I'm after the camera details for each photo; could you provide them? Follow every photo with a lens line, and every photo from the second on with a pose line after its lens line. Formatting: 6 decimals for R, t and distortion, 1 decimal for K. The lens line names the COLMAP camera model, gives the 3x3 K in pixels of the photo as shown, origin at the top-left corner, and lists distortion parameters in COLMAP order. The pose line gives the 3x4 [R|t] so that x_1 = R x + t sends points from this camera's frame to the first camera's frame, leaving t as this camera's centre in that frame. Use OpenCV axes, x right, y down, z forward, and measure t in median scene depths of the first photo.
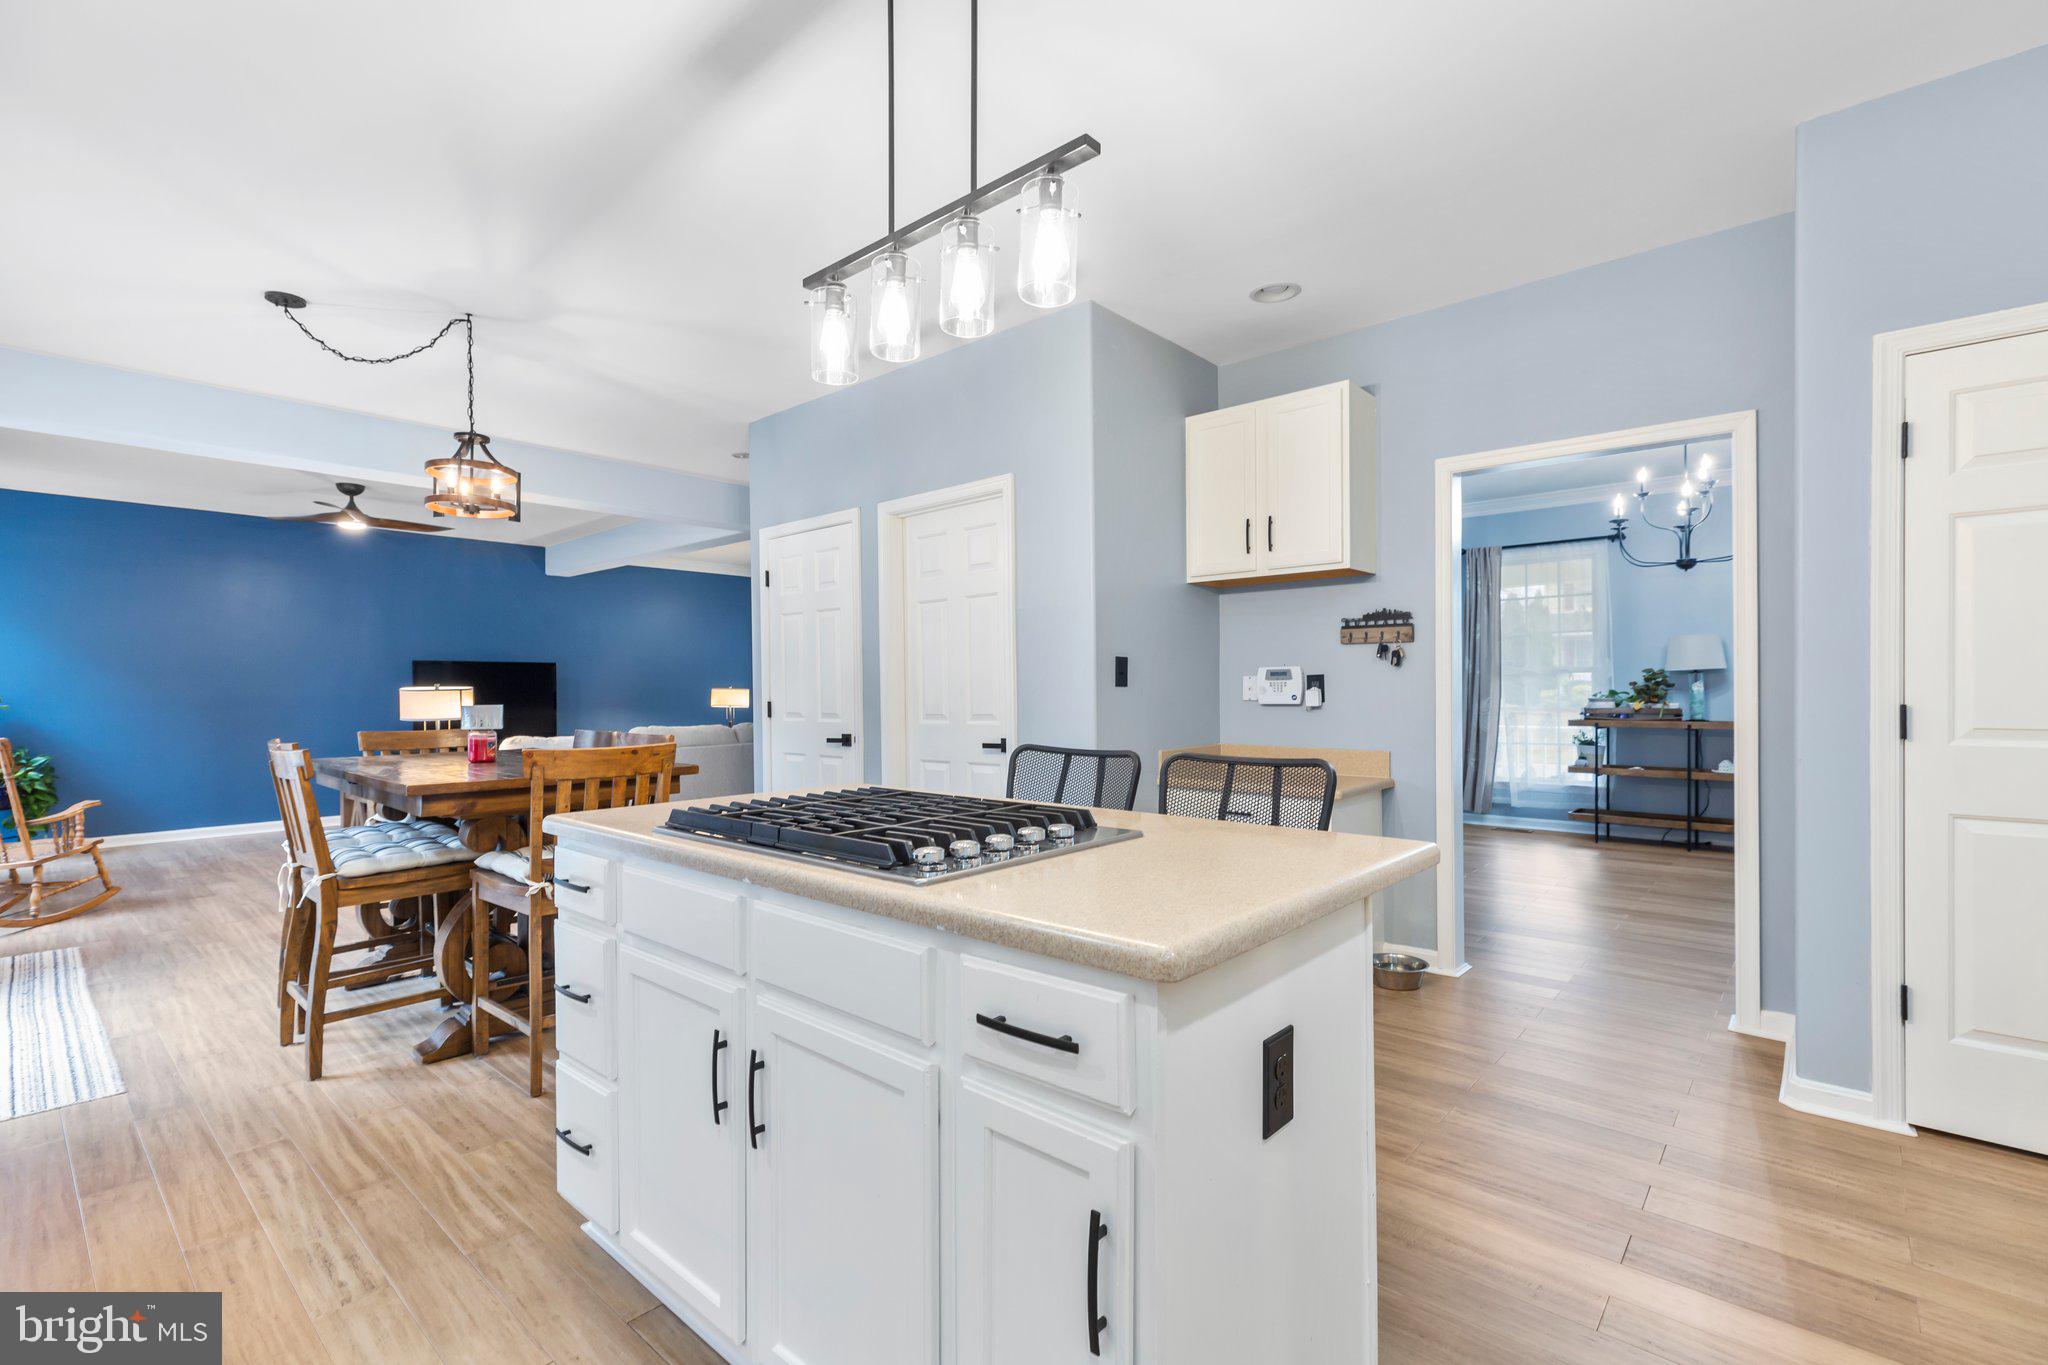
lens RADIAL K [[918.4, 0, 1033.6], [0, 918.4, 692.5], [0, 0, 1]] dist [-0.002790, 0.000319]
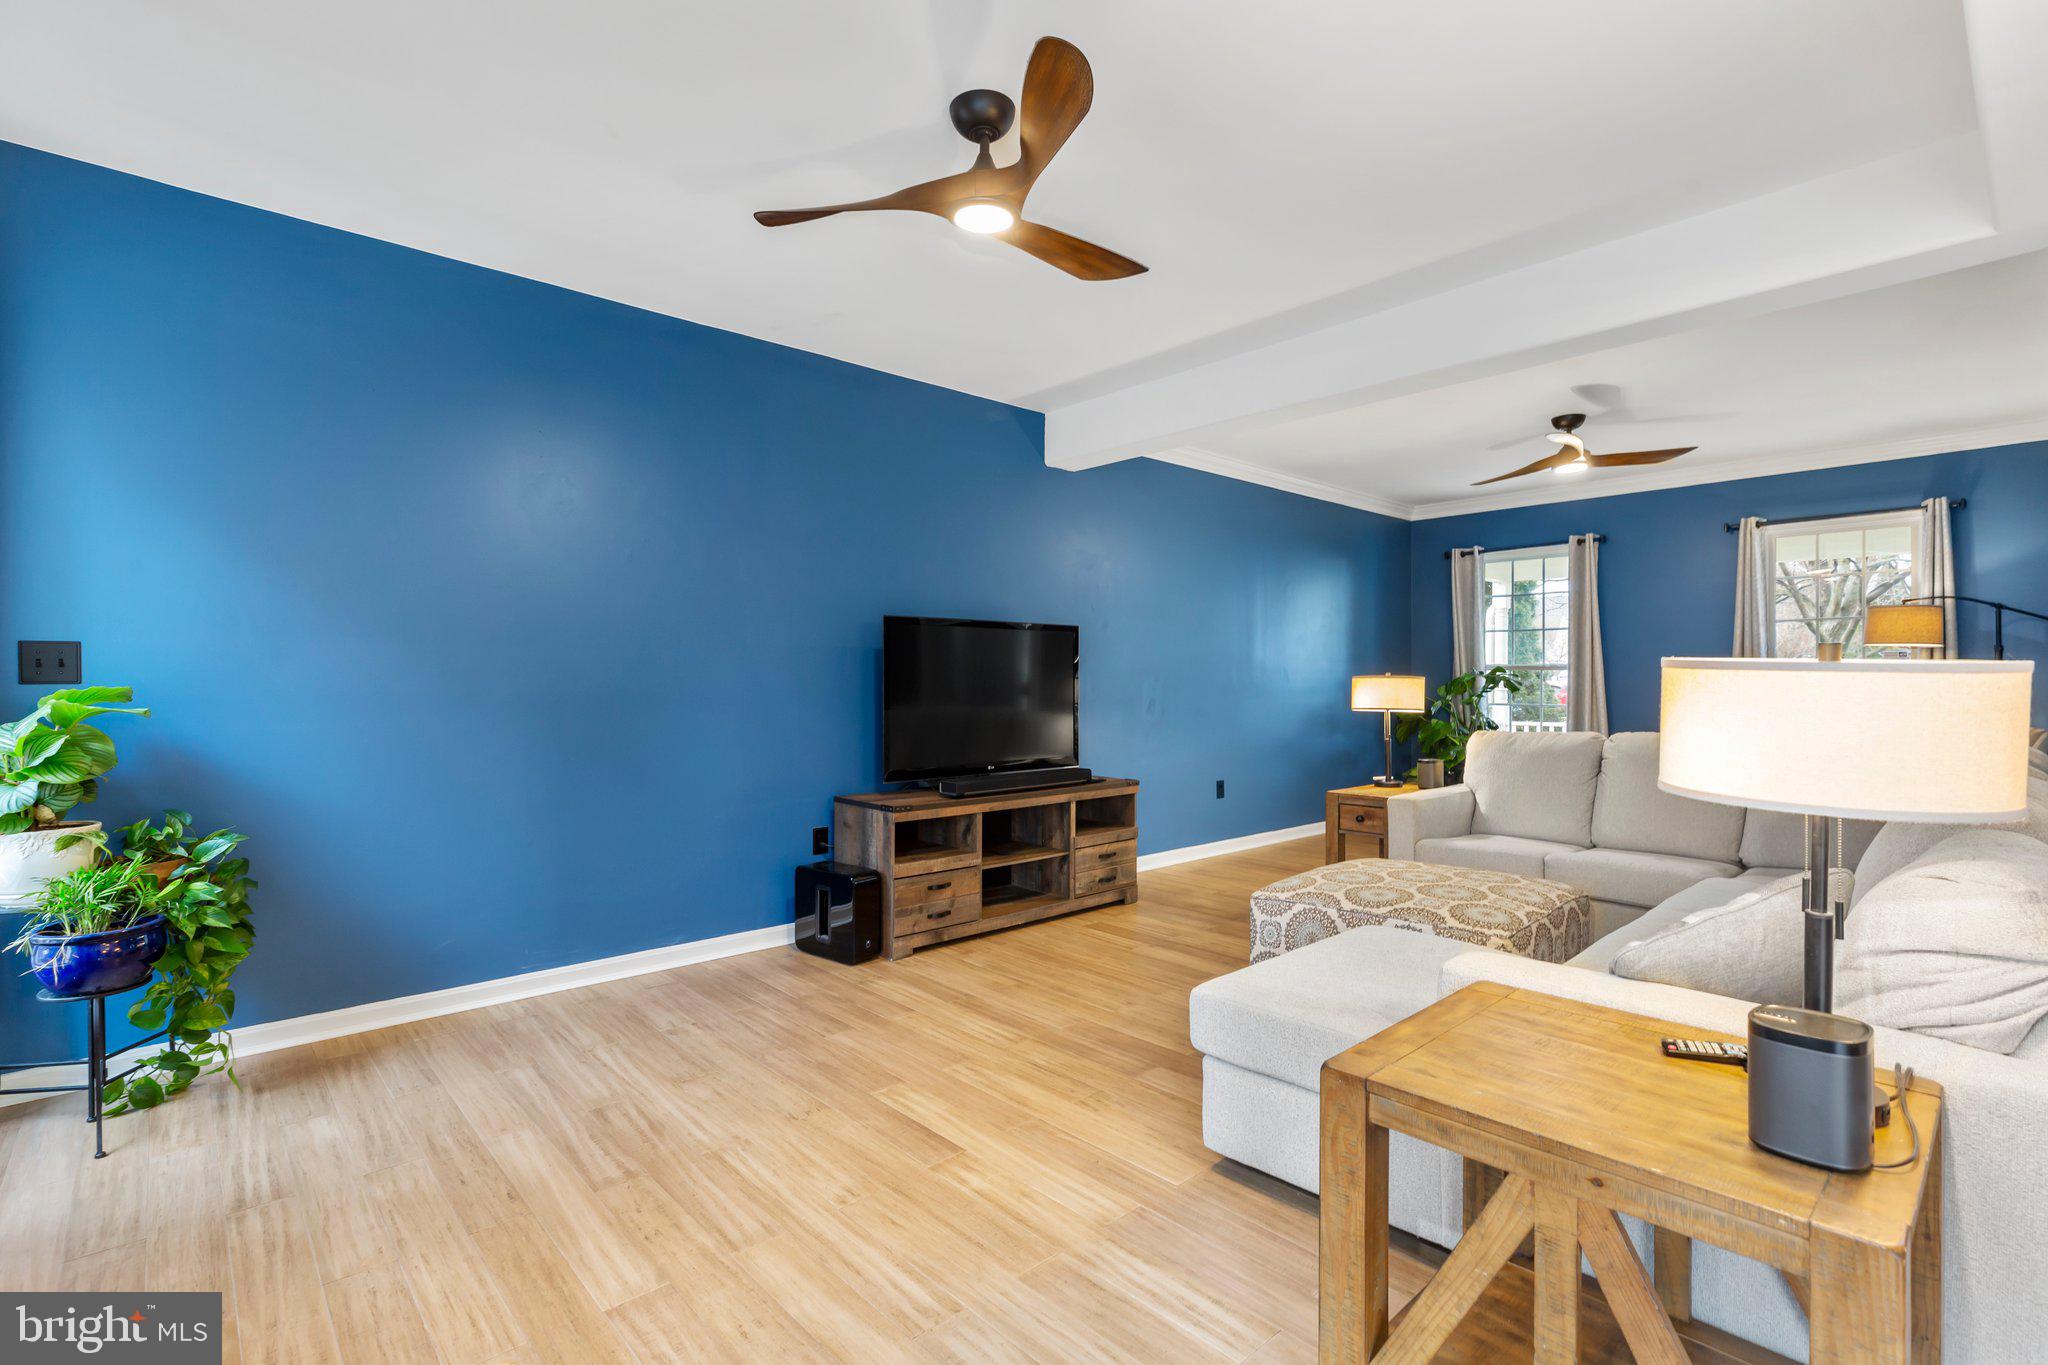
lens RADIAL K [[953.1, 0, 1011.8], [0, 953.1, 682.3], [0, 0, 1]] dist [-0.000767, -0.000775]
pose [[0.992414, 0.007359, -0.122722, -0.907599], [-0.007621, 0.999970, -0.001671, 0.001901], [0.122706, 0.002593, 0.992440, 0.828641]]
